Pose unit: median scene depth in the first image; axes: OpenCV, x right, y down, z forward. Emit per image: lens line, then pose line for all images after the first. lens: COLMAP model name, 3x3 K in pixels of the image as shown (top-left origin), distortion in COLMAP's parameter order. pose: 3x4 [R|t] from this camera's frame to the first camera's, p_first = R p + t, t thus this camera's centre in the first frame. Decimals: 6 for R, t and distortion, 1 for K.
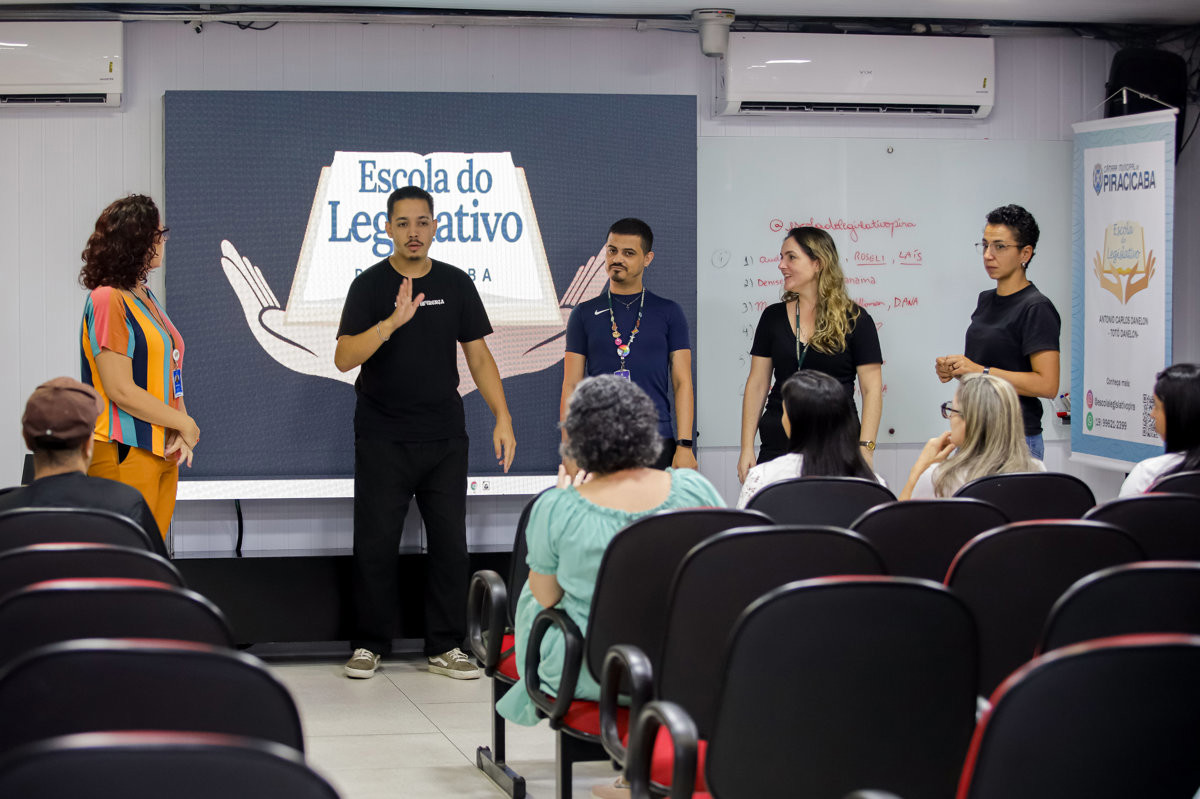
lens RADIAL K [[2660.6, 0, 598.1], [0, 2660.6, 445.0], [0, 0, 1]] dist [-0.337092, 0.487751]
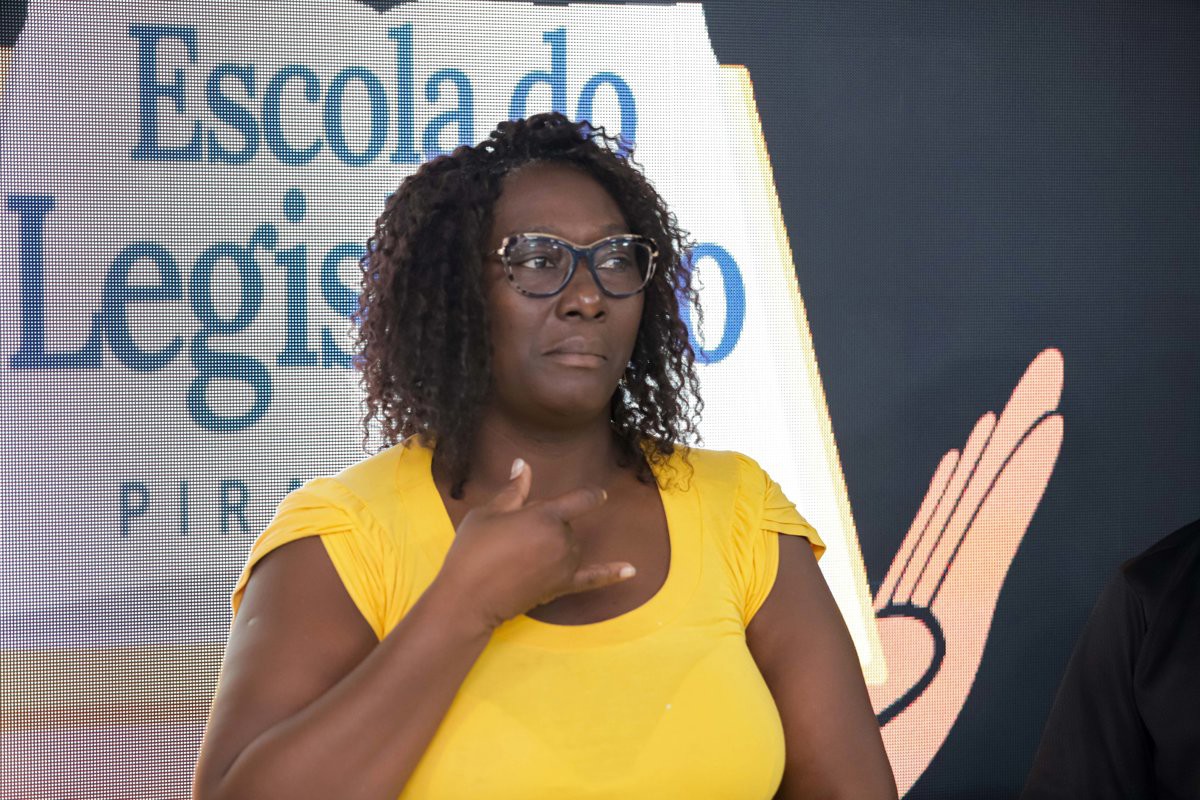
lens RADIAL K [[4464.9, 0, 600.0], [0, 4464.9, 400.0], [0, 0, 1]] dist [0.341910, 2.273667]
pose [[0.969413, -0.007980, 0.245305, -0.147957], [0.015418, 0.999477, -0.028417, -0.061503], [-0.244950, 0.031330, 0.969029, 0.595708]]
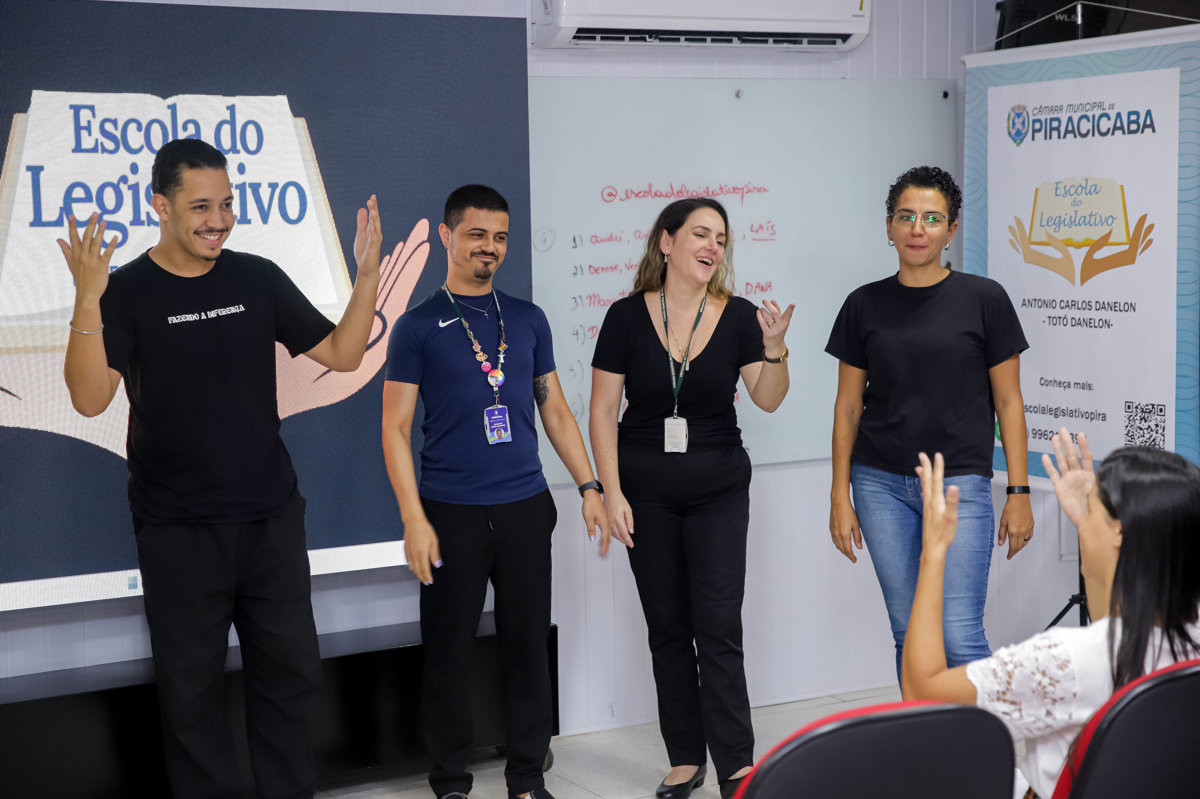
lens RADIAL K [[2026.1, 0, 567.8], [0, 2026.1, 396.2], [0, 0, 1]] dist [0.145354, 0.043788]
pose [[0.959156, -0.042680, 0.279639, -0.117220], [0.036360, 0.998953, 0.027751, -0.043185], [-0.280531, -0.016450, 0.959704, 0.459839]]
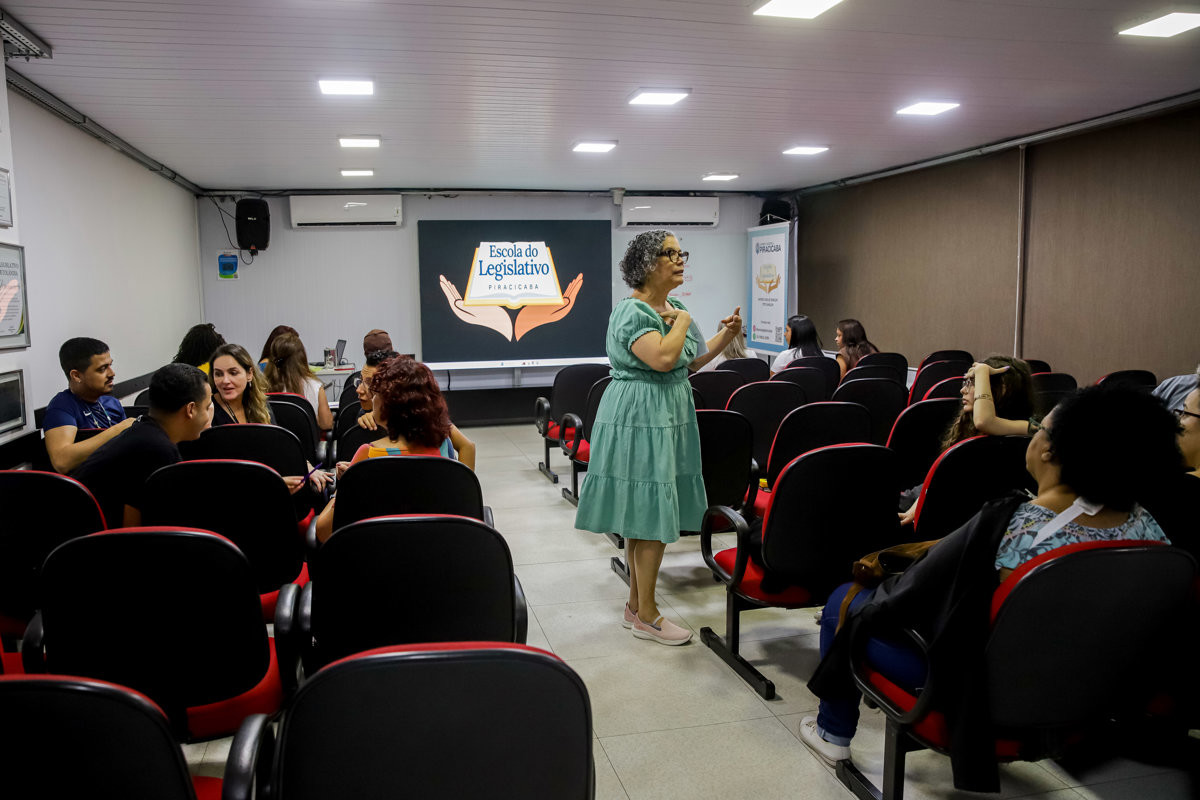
lens RADIAL K [[863.8, 0, 557.5], [0, 863.8, 400.7], [0, 0, 1]] dist [-0.136884, 0.106068]
pose [[0.999858, -0.013904, -0.009517, -0.013252], [0.014519, 0.997585, 0.067920, -0.006090], [0.008550, -0.068048, 0.997645, 0.096129]]
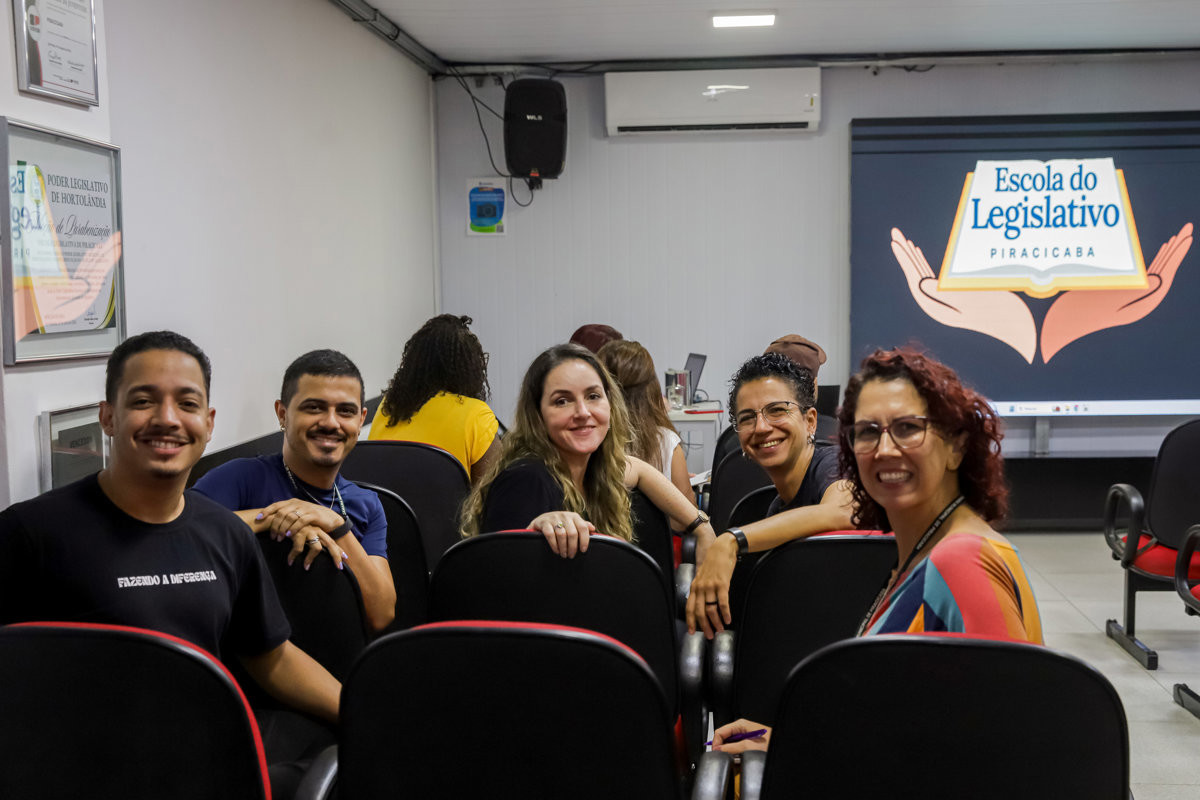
lens RADIAL K [[1574.2, 0, 605.6], [0, 1574.2, 475.2], [0, 0, 1]] dist [0.007870, 0.061048]
pose [[0.958698, 0.024479, -0.283369, -0.048837], [-0.004353, 0.997436, 0.071437, -0.007062], [0.284391, -0.067253, 0.956347, 0.157009]]
